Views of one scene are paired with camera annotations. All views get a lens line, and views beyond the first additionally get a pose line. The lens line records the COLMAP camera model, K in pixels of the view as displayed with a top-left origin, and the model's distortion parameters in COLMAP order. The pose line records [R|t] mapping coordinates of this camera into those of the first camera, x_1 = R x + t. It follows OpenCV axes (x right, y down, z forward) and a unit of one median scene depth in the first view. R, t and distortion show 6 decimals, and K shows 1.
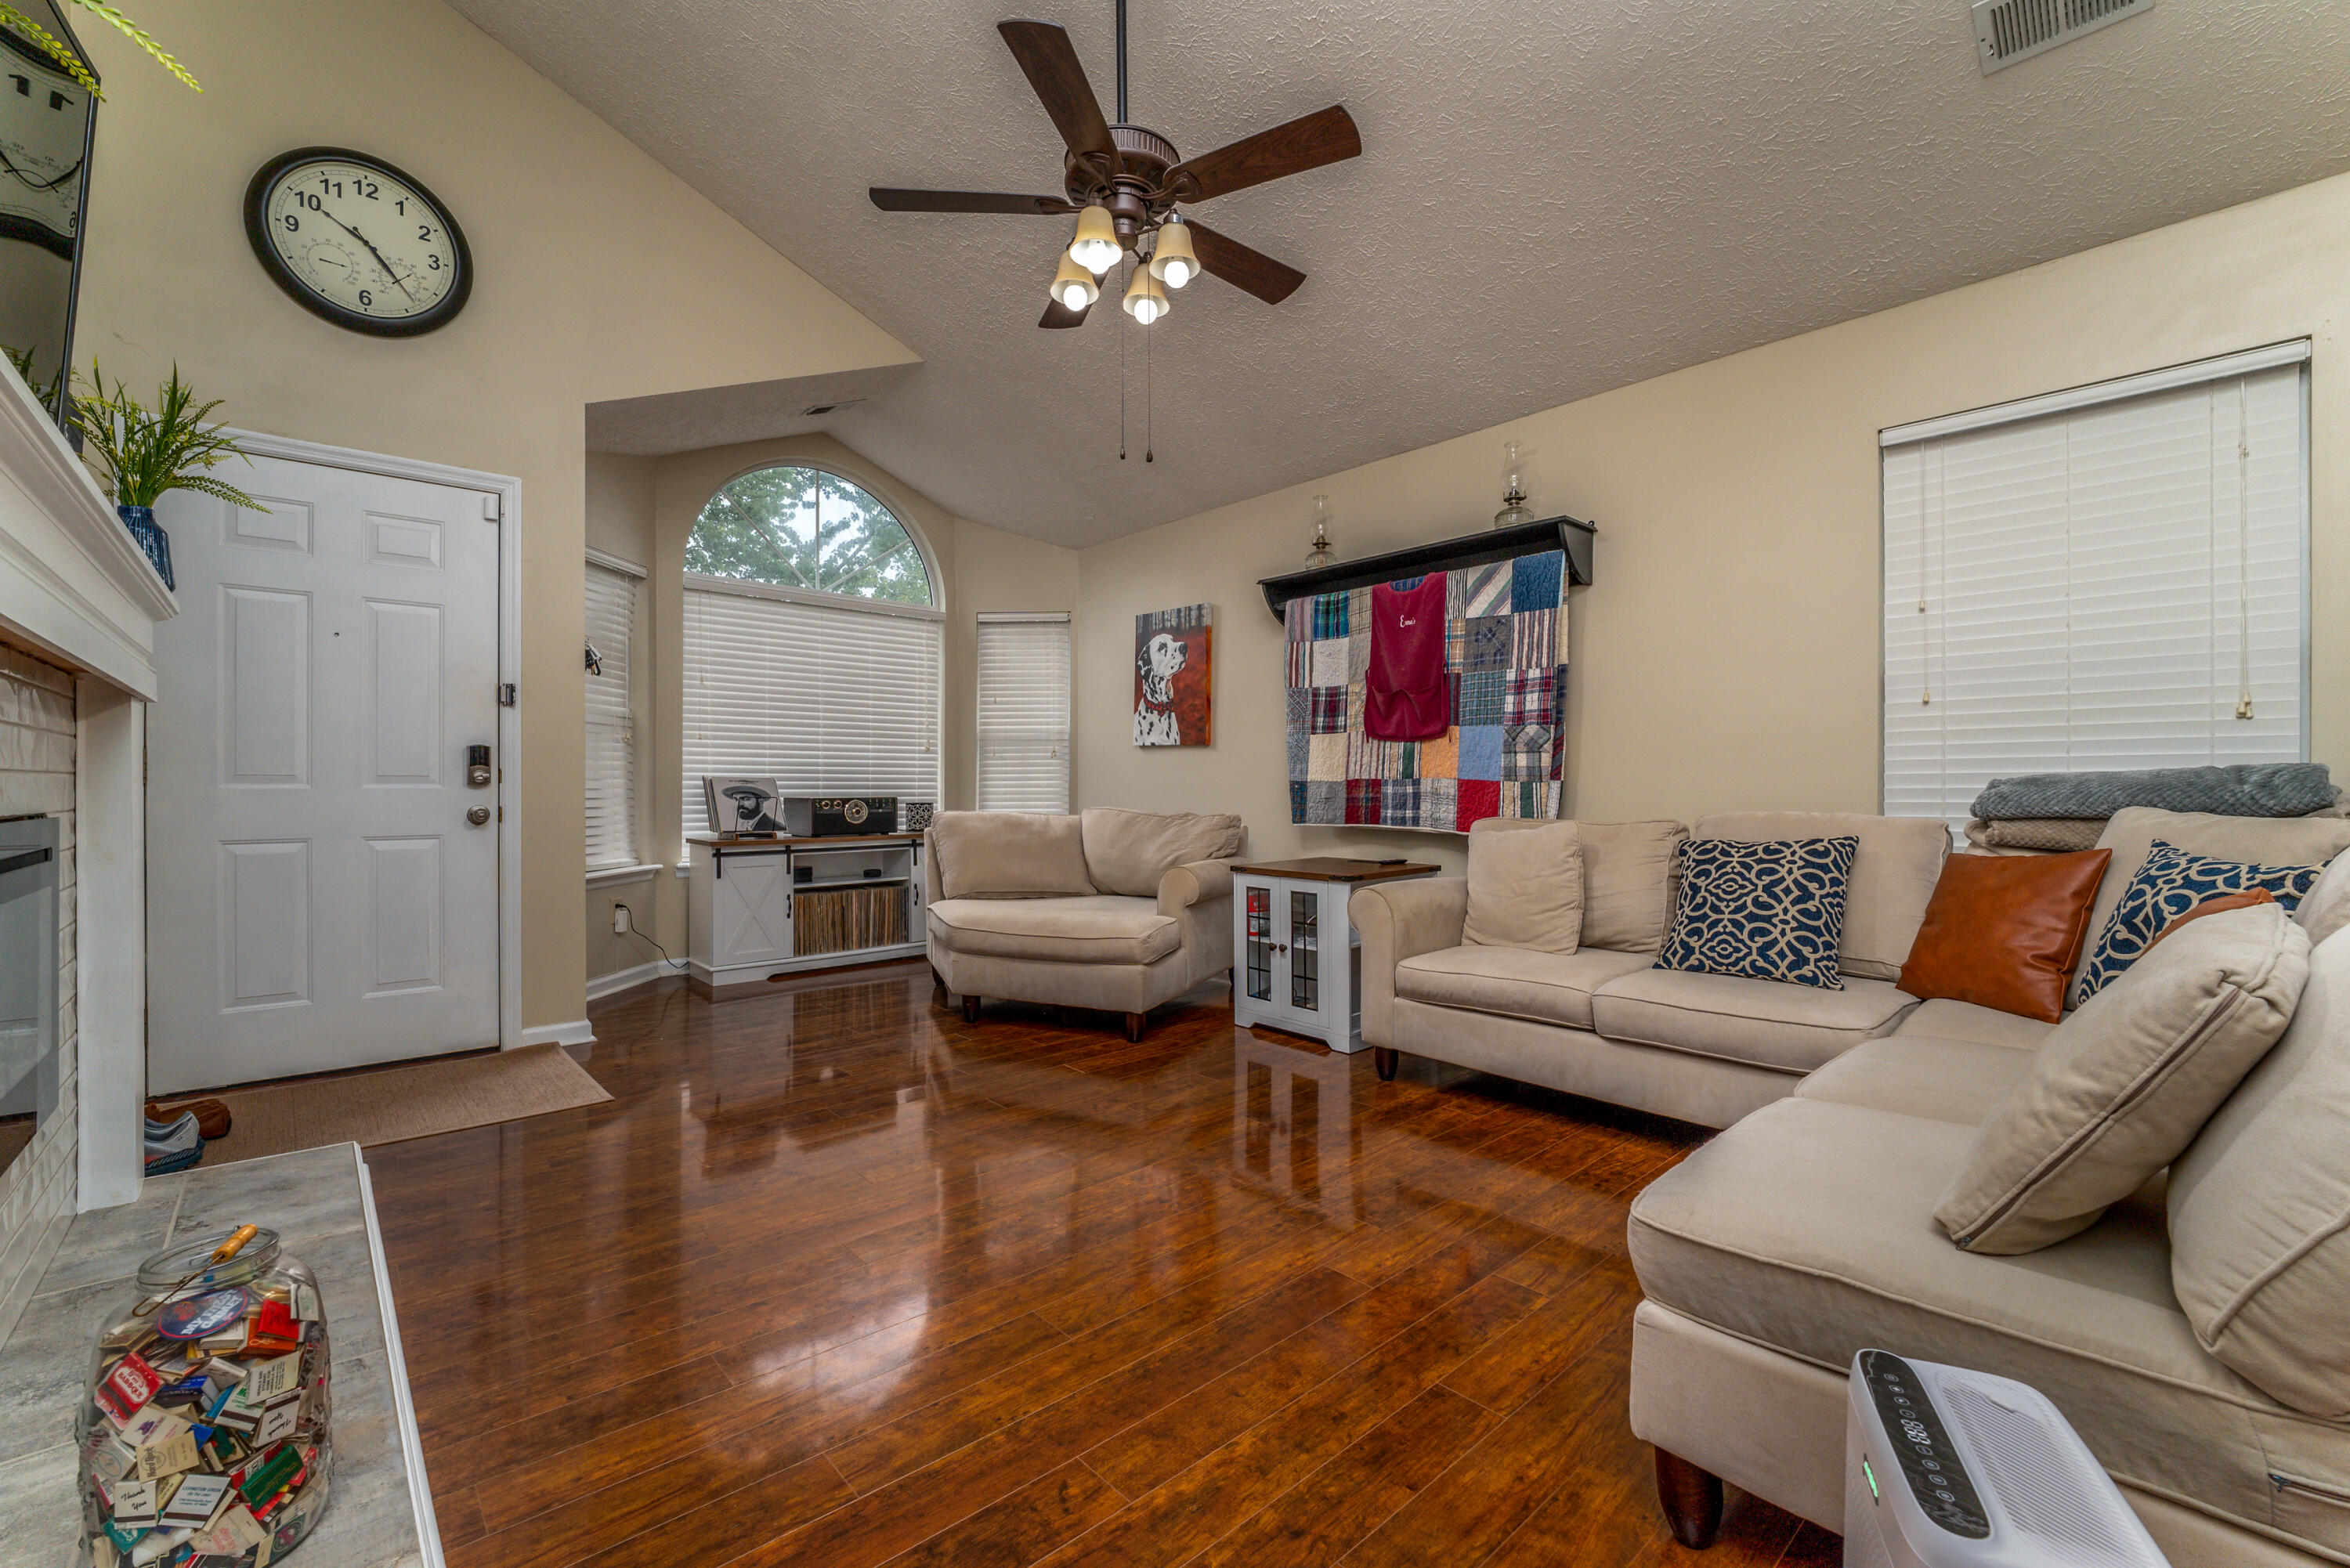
lens RADIAL K [[985.3, 0, 1190.6], [0, 985.3, 784.9], [0, 0, 1]] dist [0.007671, -0.008994]
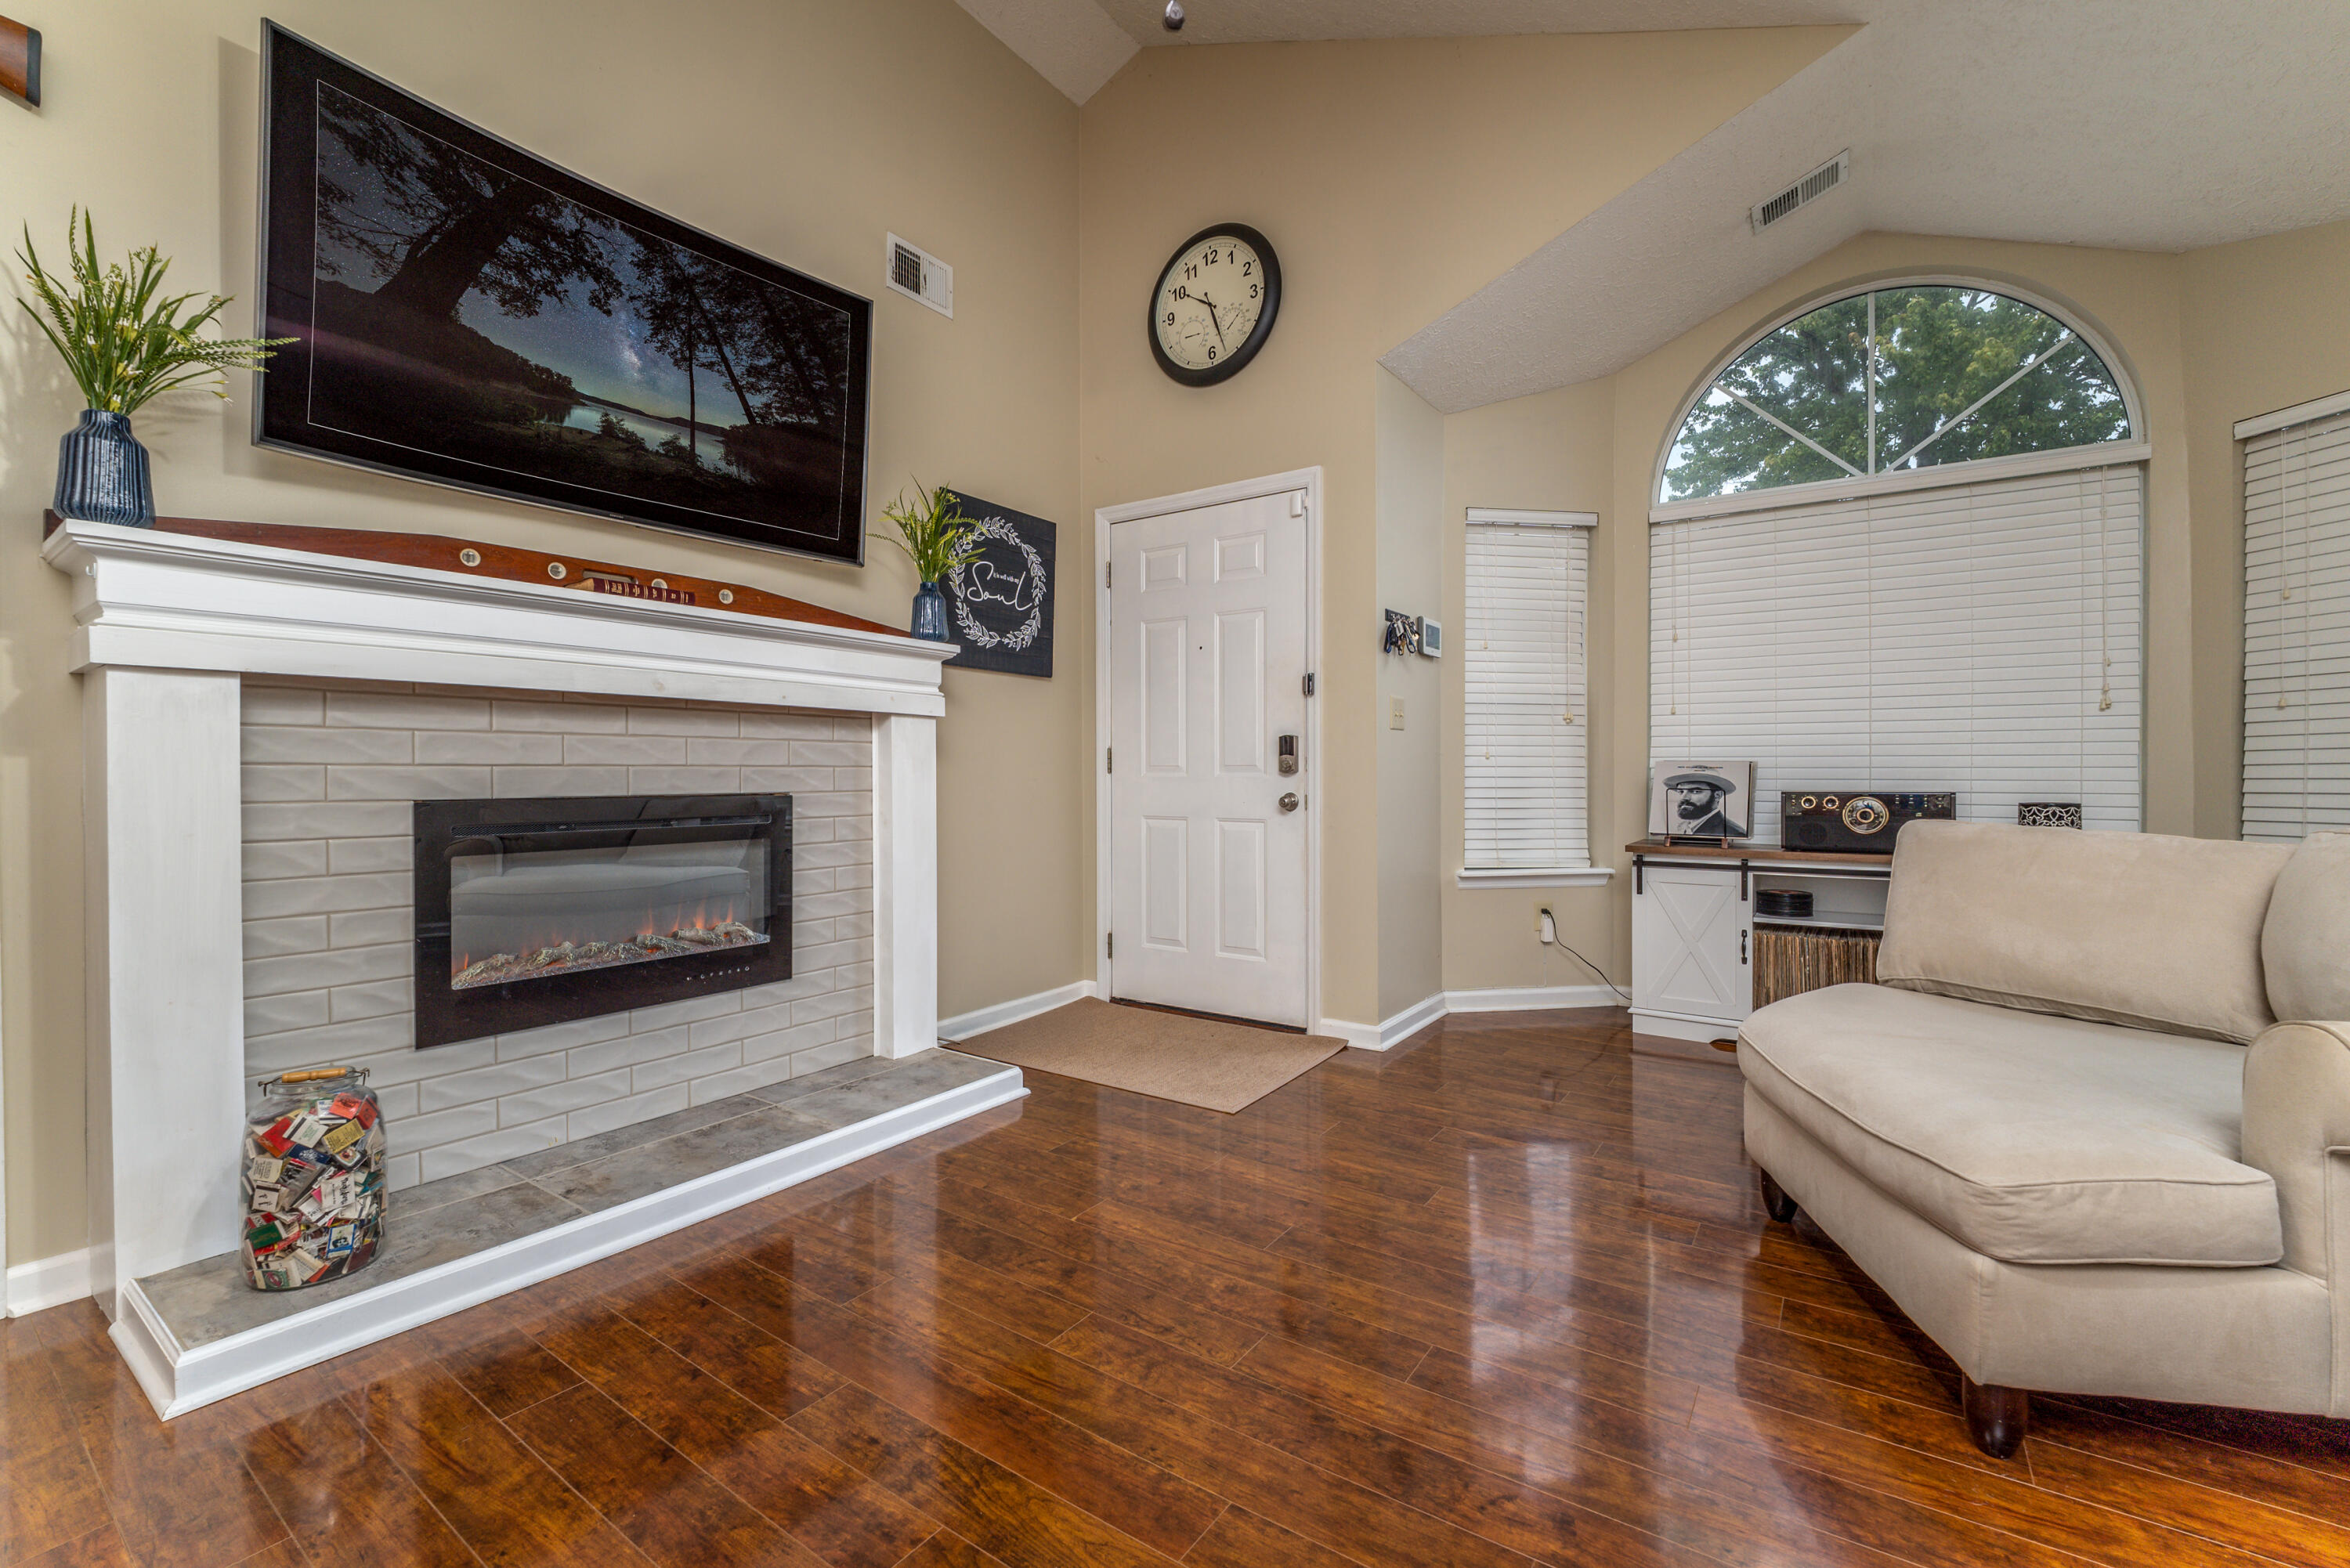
lens RADIAL K [[985.3, 0, 1170.9], [0, 985.3, 776.1], [0, 0, 1]] dist [0.007671, -0.008994]
pose [[0.218666, 0.005334, -0.975785, 0.235865], [0.001414, 0.999982, 0.005783, -0.002590], [0.975799, -0.002644, 0.218655, 0.573508]]
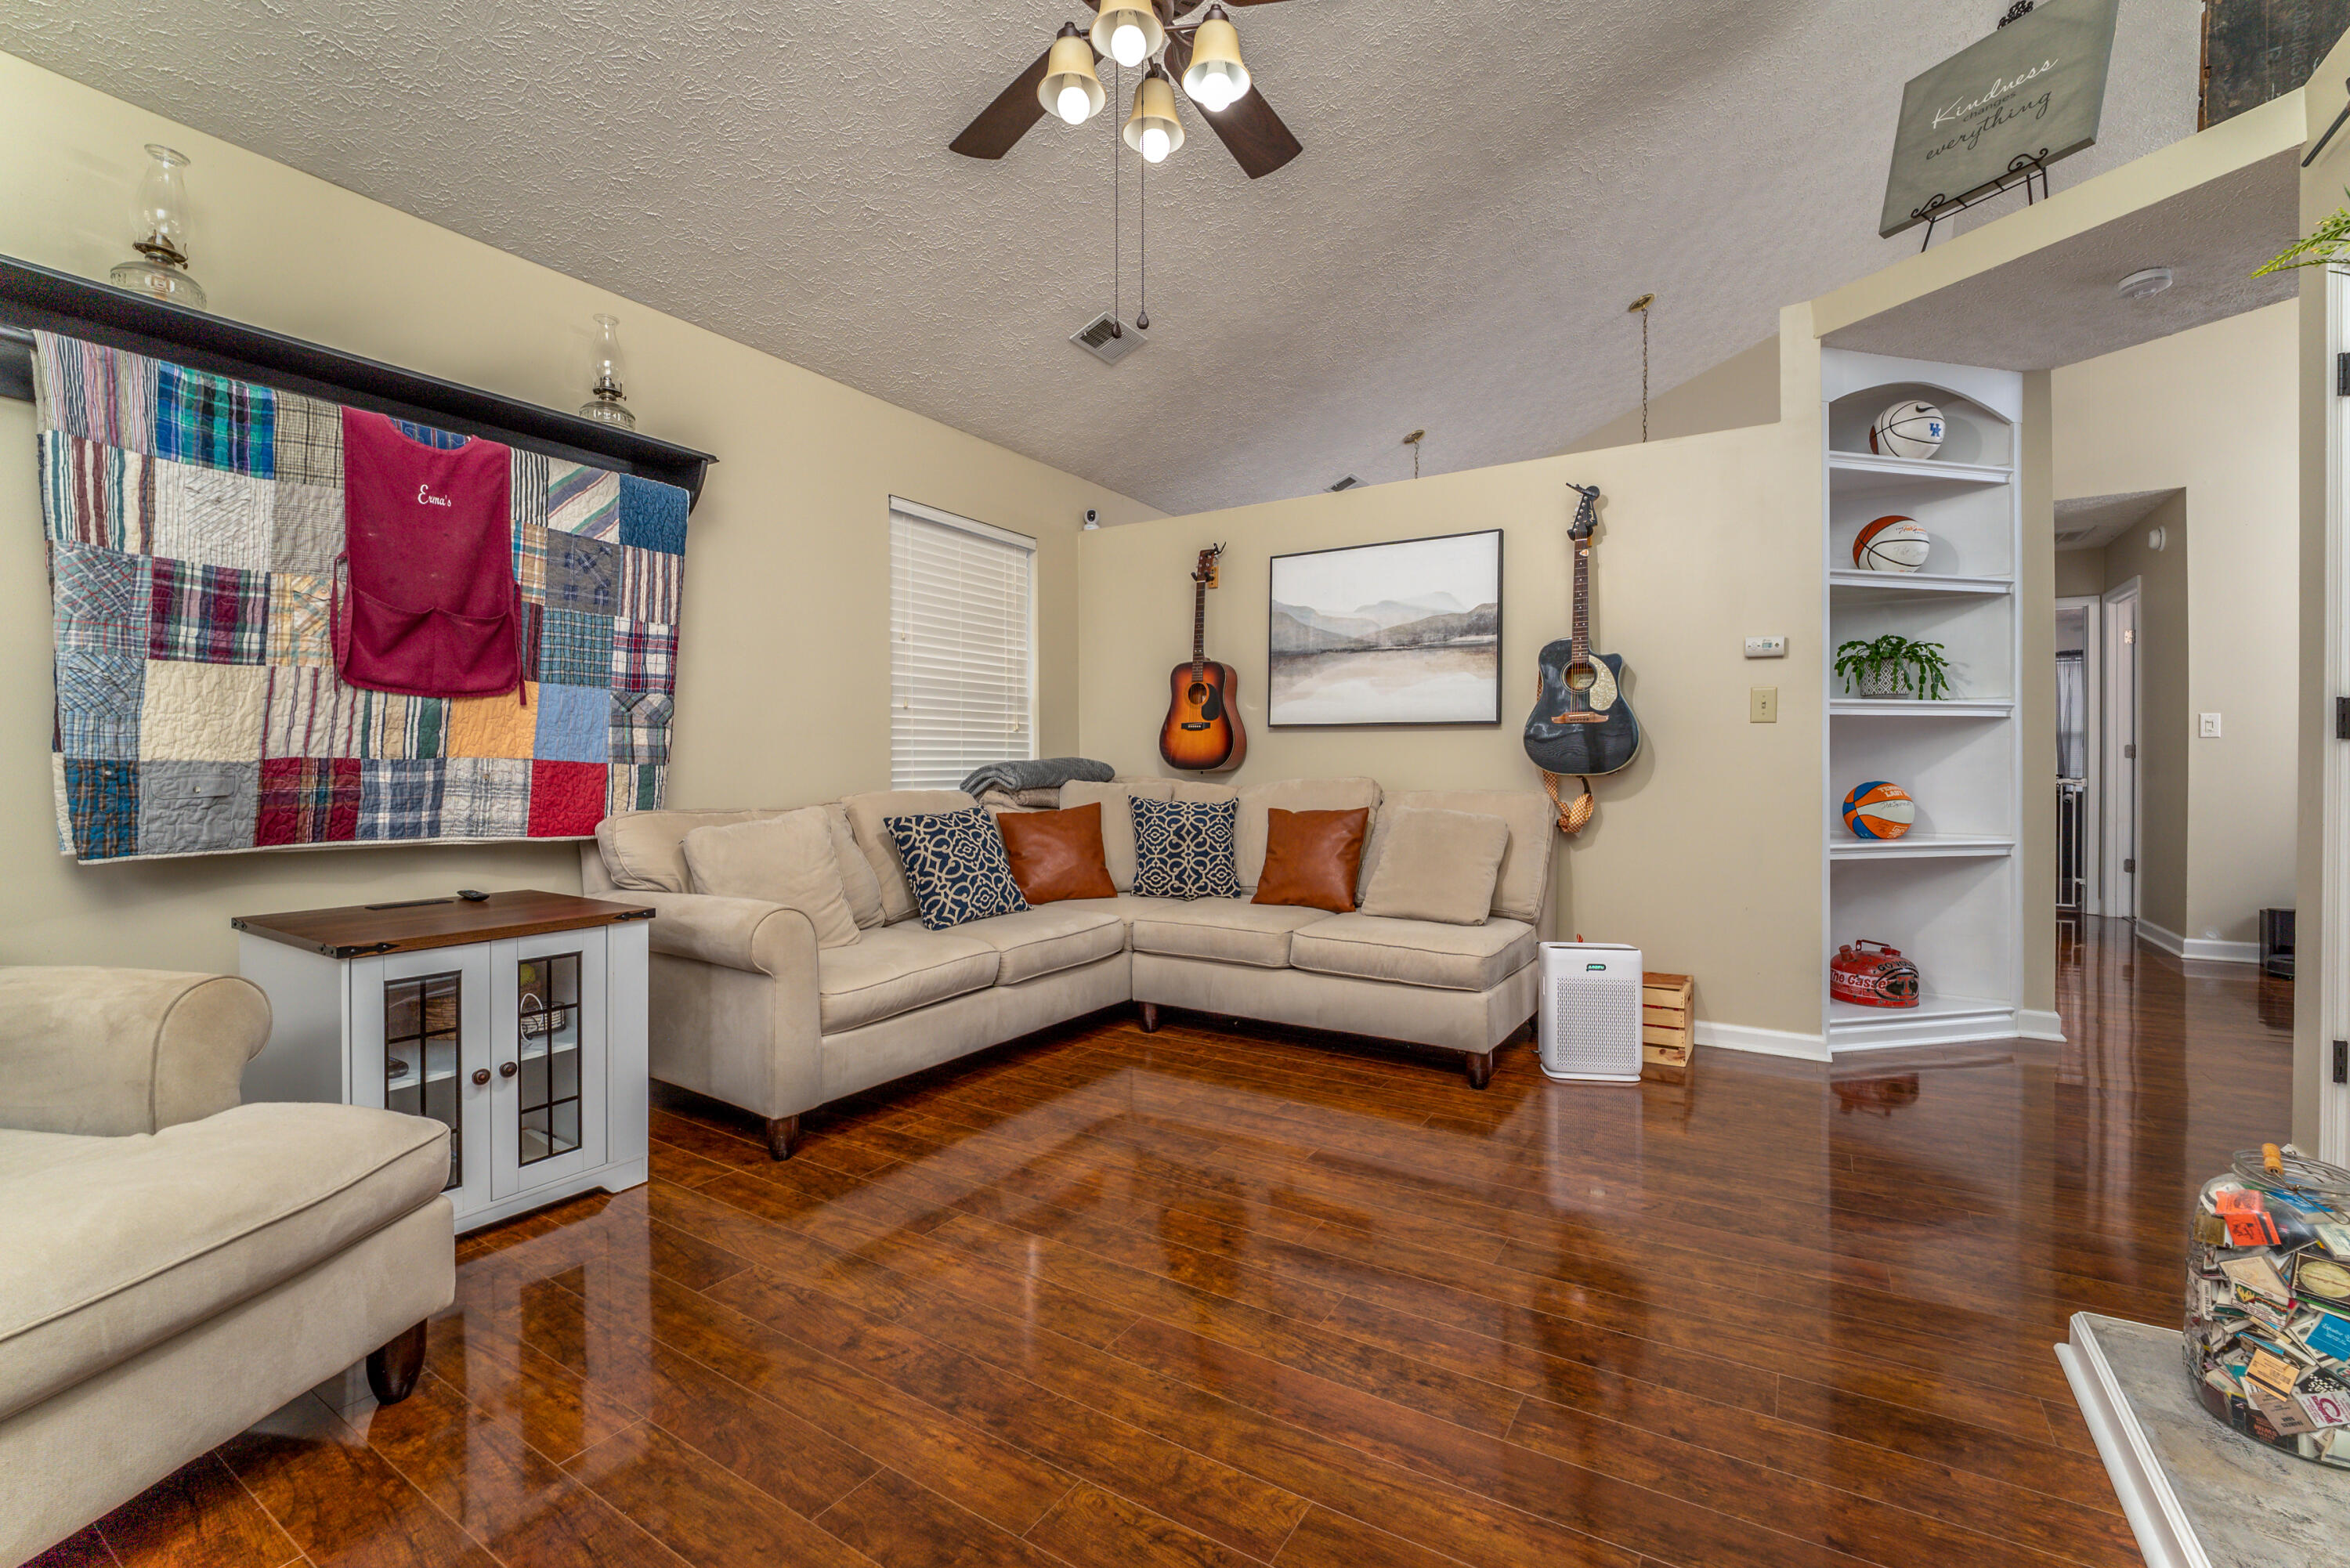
lens RADIAL K [[985.3, 0, 1192.4], [0, 985.3, 774.6], [0, 0, 1]] dist [0.007671, -0.008994]
pose [[-0.273161, -0.011618, 0.961898, -0.508799], [-0.003860, 0.999932, 0.010981, -0.005057], [-0.961960, -0.000713, -0.273188, 0.746610]]
